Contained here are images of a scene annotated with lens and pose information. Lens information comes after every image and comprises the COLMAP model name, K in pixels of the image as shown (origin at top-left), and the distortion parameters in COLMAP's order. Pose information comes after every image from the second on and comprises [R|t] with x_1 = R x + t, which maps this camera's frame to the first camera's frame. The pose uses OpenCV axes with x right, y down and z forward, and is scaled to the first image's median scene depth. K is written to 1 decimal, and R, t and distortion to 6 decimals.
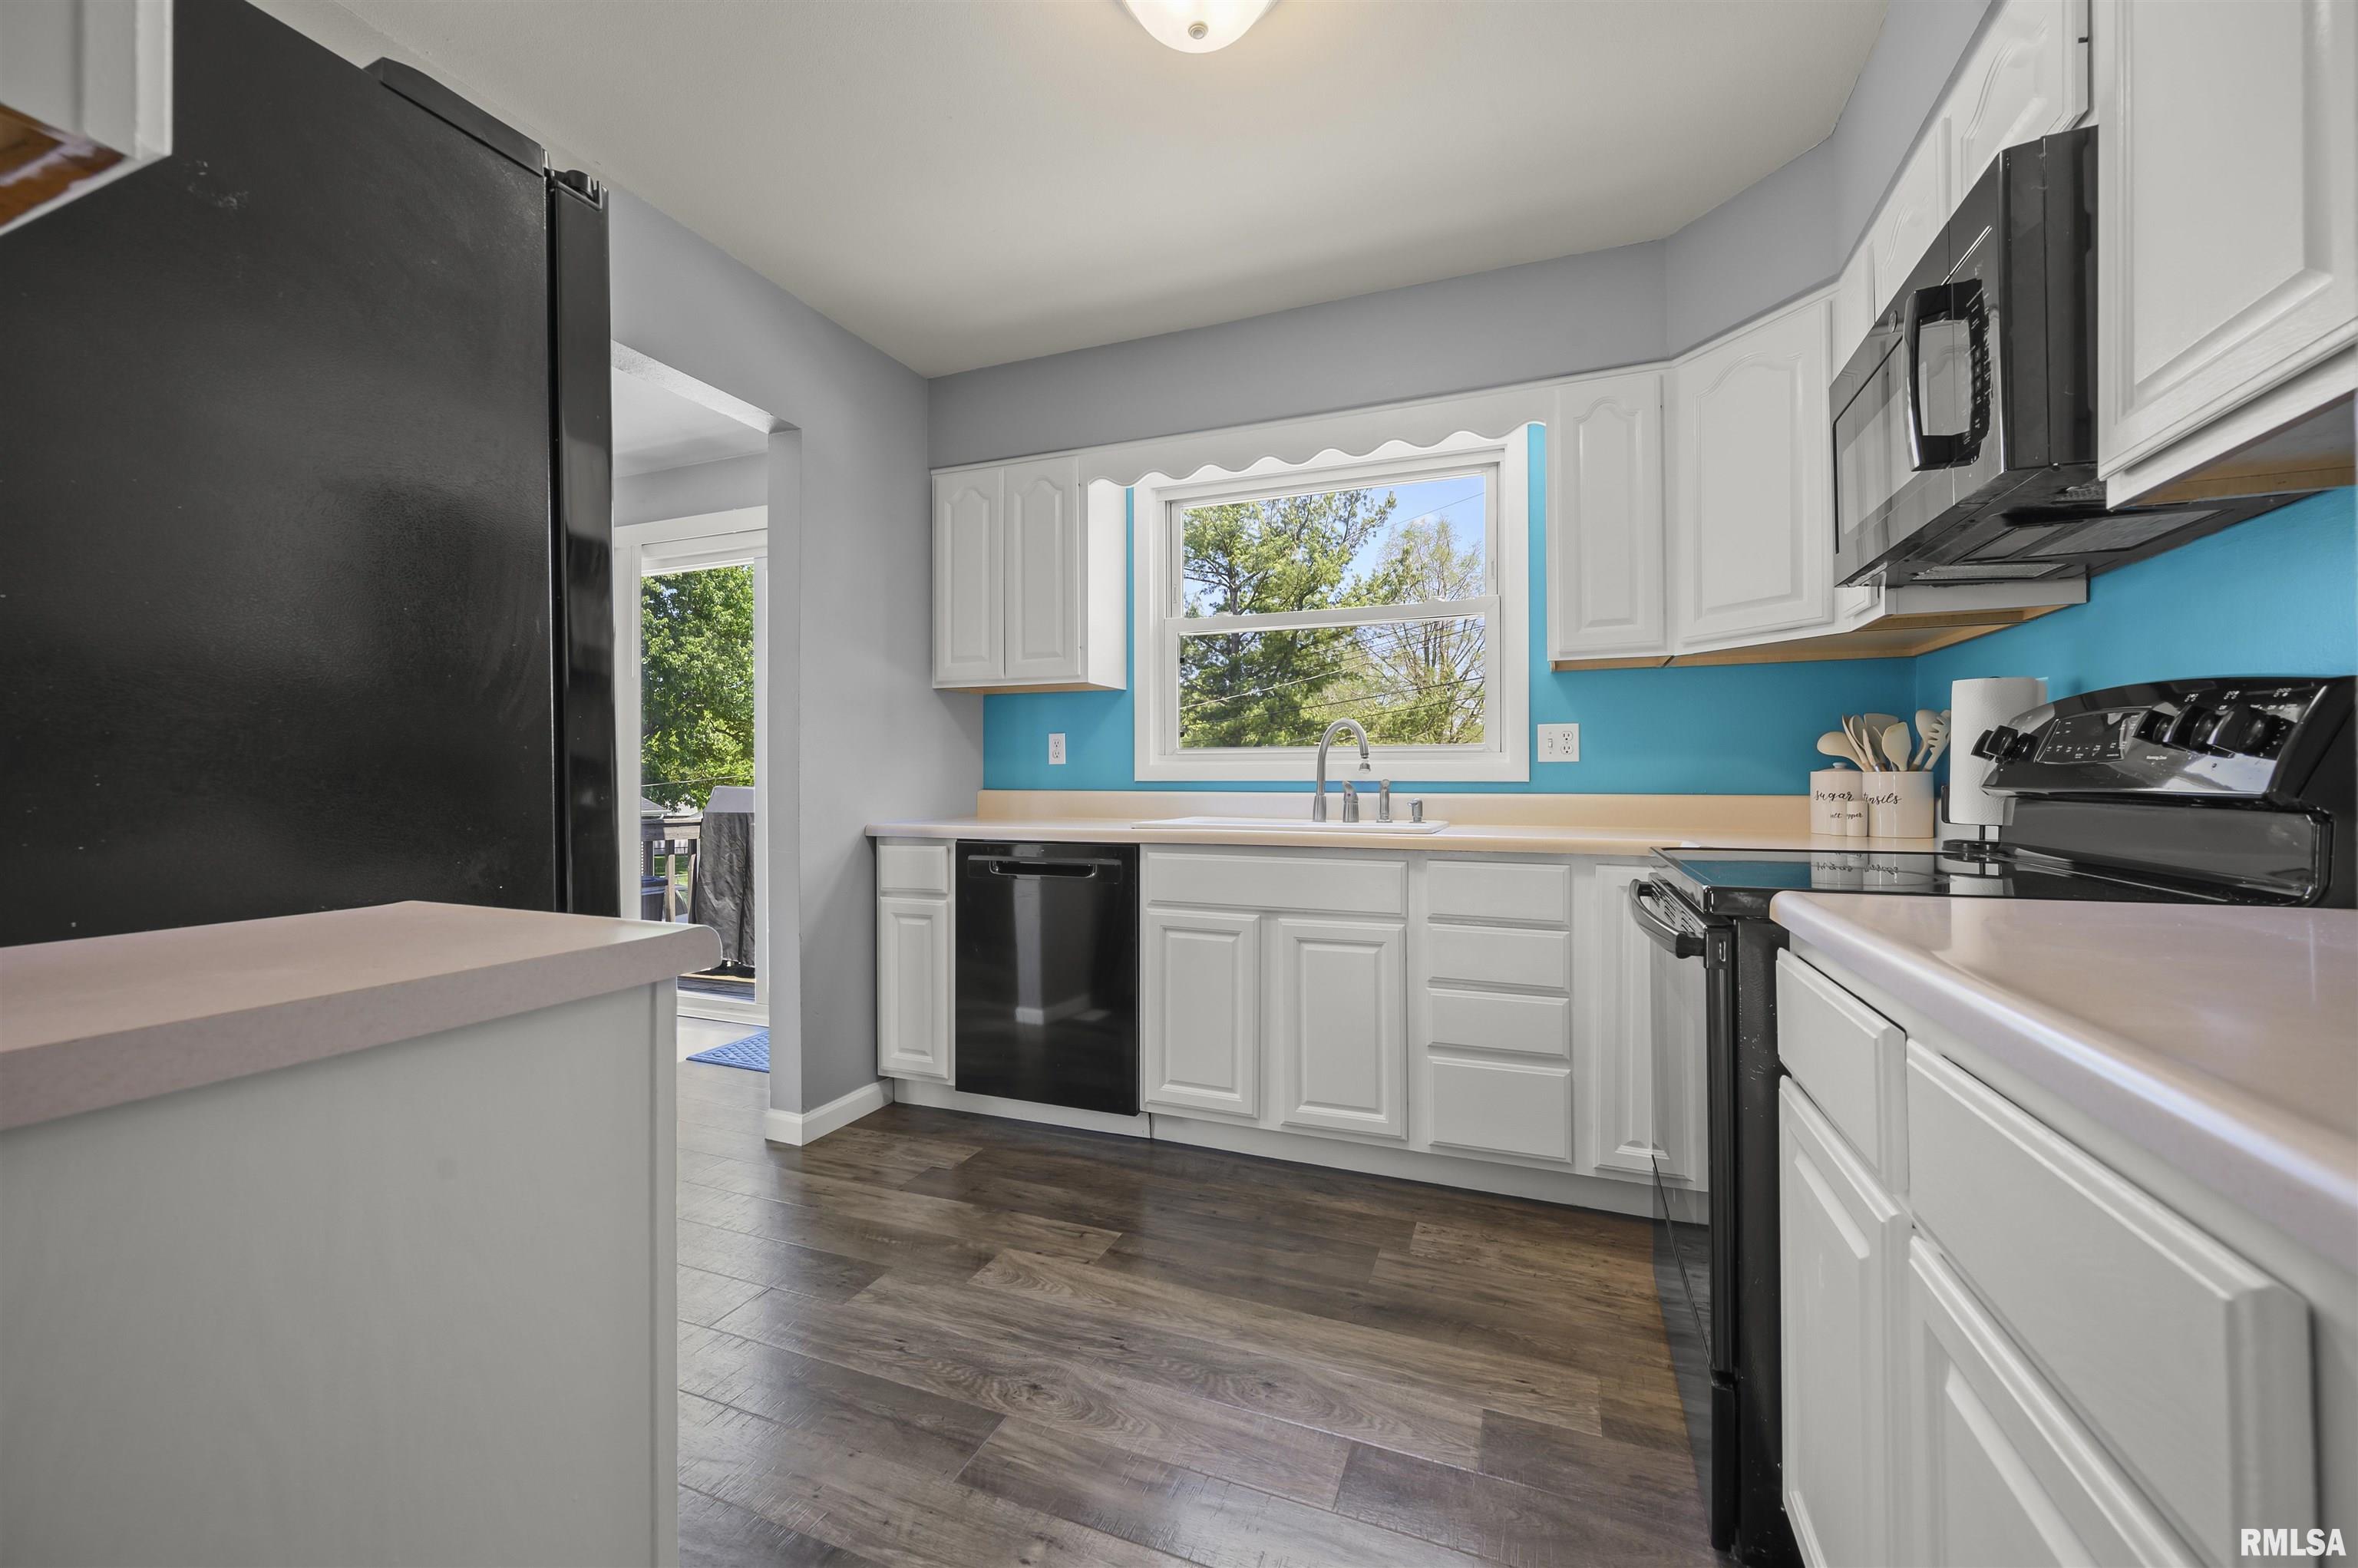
lens RADIAL K [[926.9, 0, 1175.0], [0, 926.9, 781.3], [0, 0, 1]] dist [-0.014756, 0.003807]
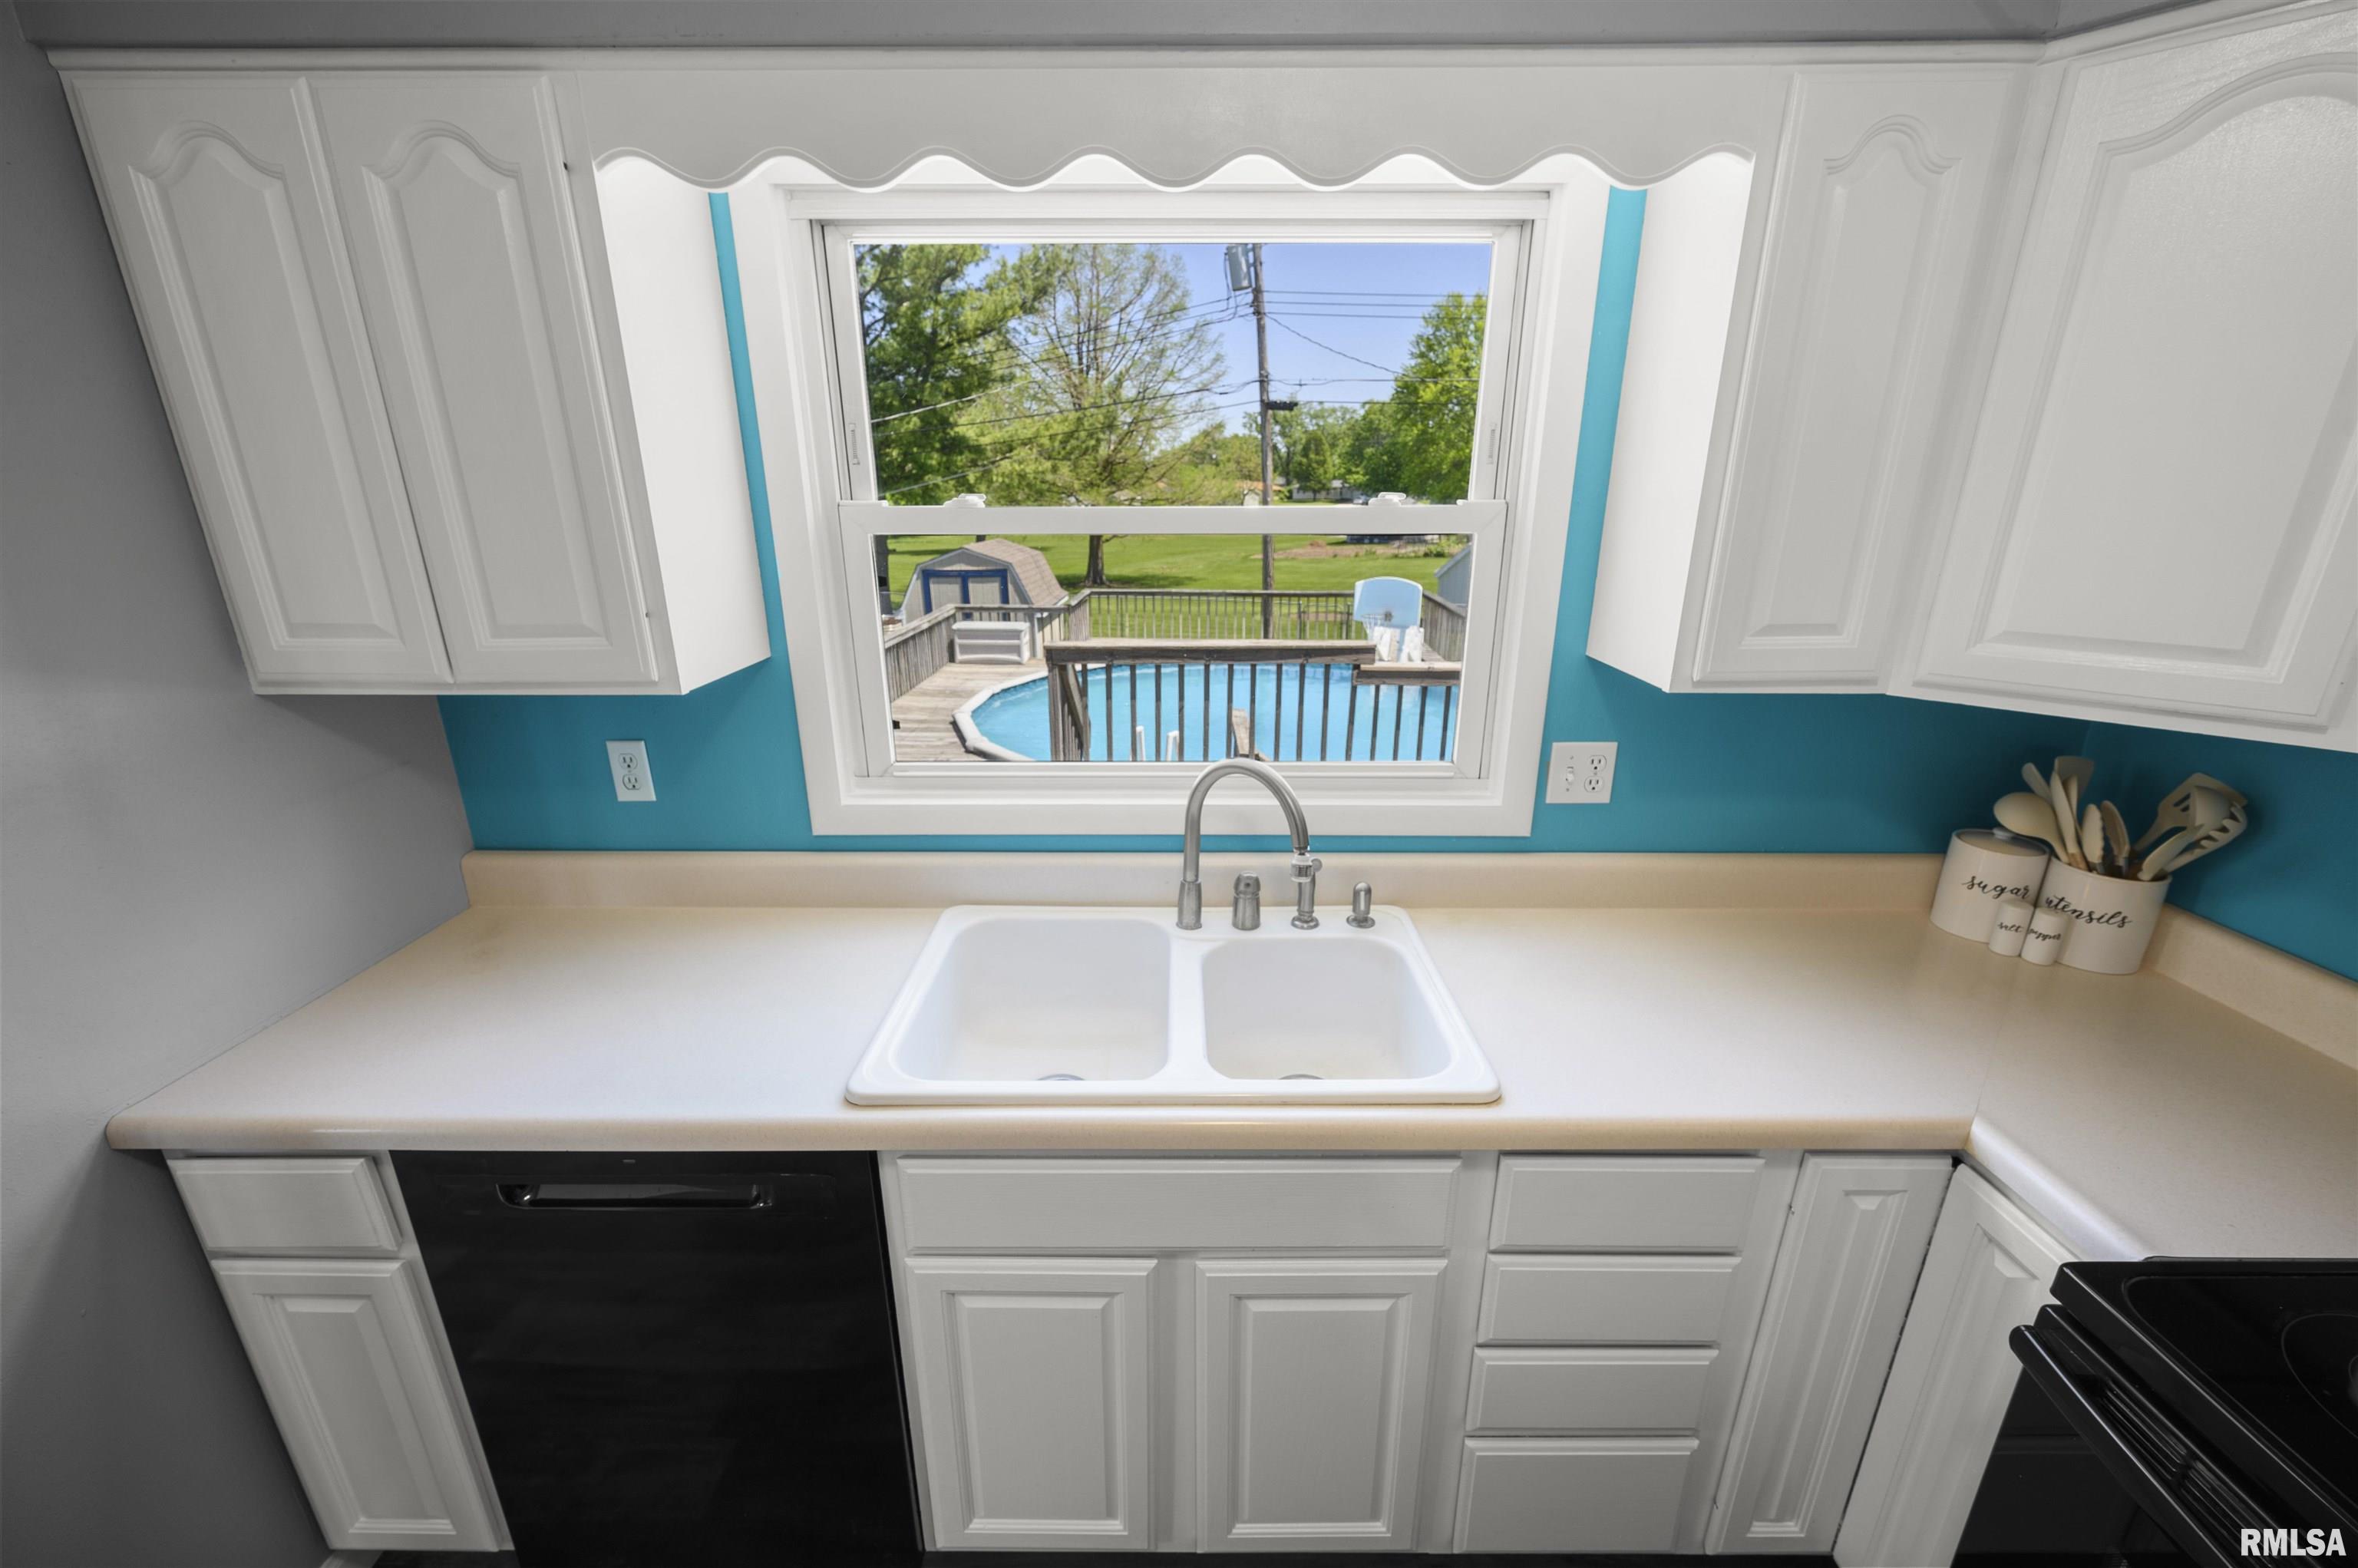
lens RADIAL K [[918.5, 0, 1179.0], [0, 918.5, 784.0], [0, 0, 1]] dist [-0.005879, -0.000361]
pose [[0.930844, -0.113108, 0.347471, -0.037264], [0.001208, 0.951836, 0.306604, -0.242771], [-0.365415, -0.284981, 0.886148, 0.637175]]
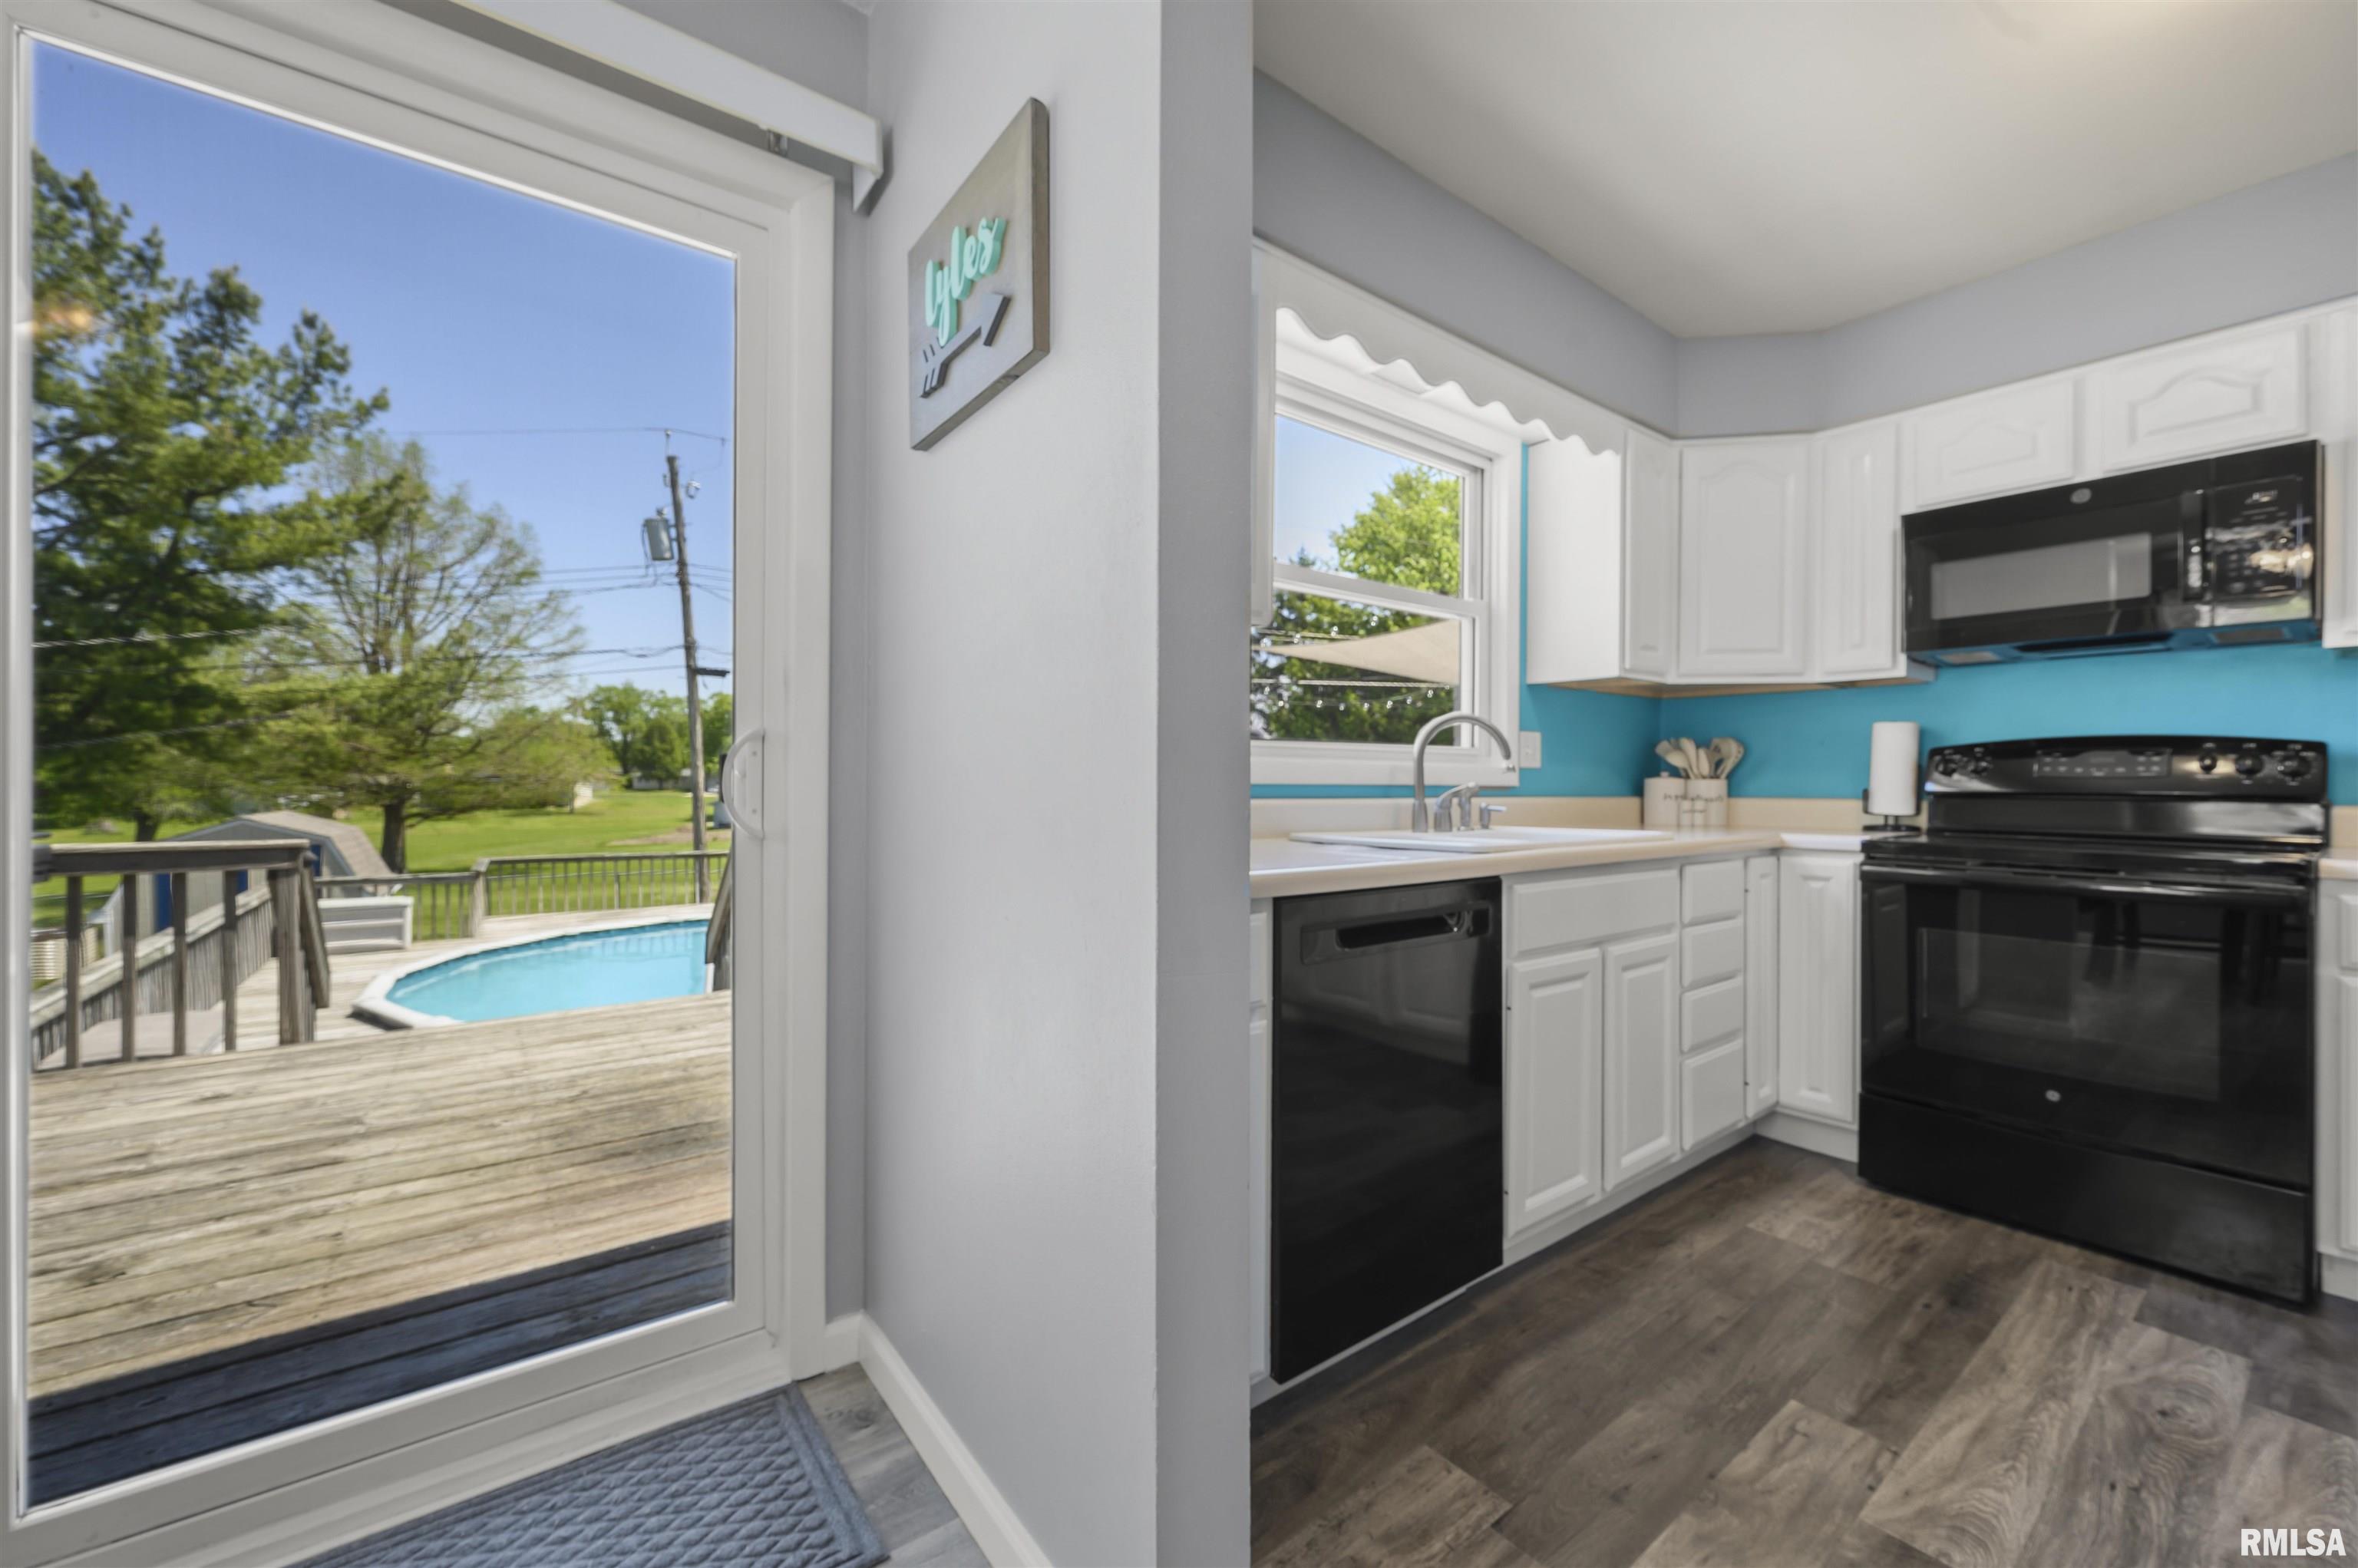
lens RADIAL K [[926.9, 0, 1175.0], [0, 926.9, 781.3], [0, 0, 1]] dist [-0.014756, 0.003807]
pose [[0.515691, 0.004037, 0.856765, -0.806443], [-0.006217, 0.999980, -0.000969, -0.001394], [-0.856752, -0.004827, 0.515706, 0.895235]]
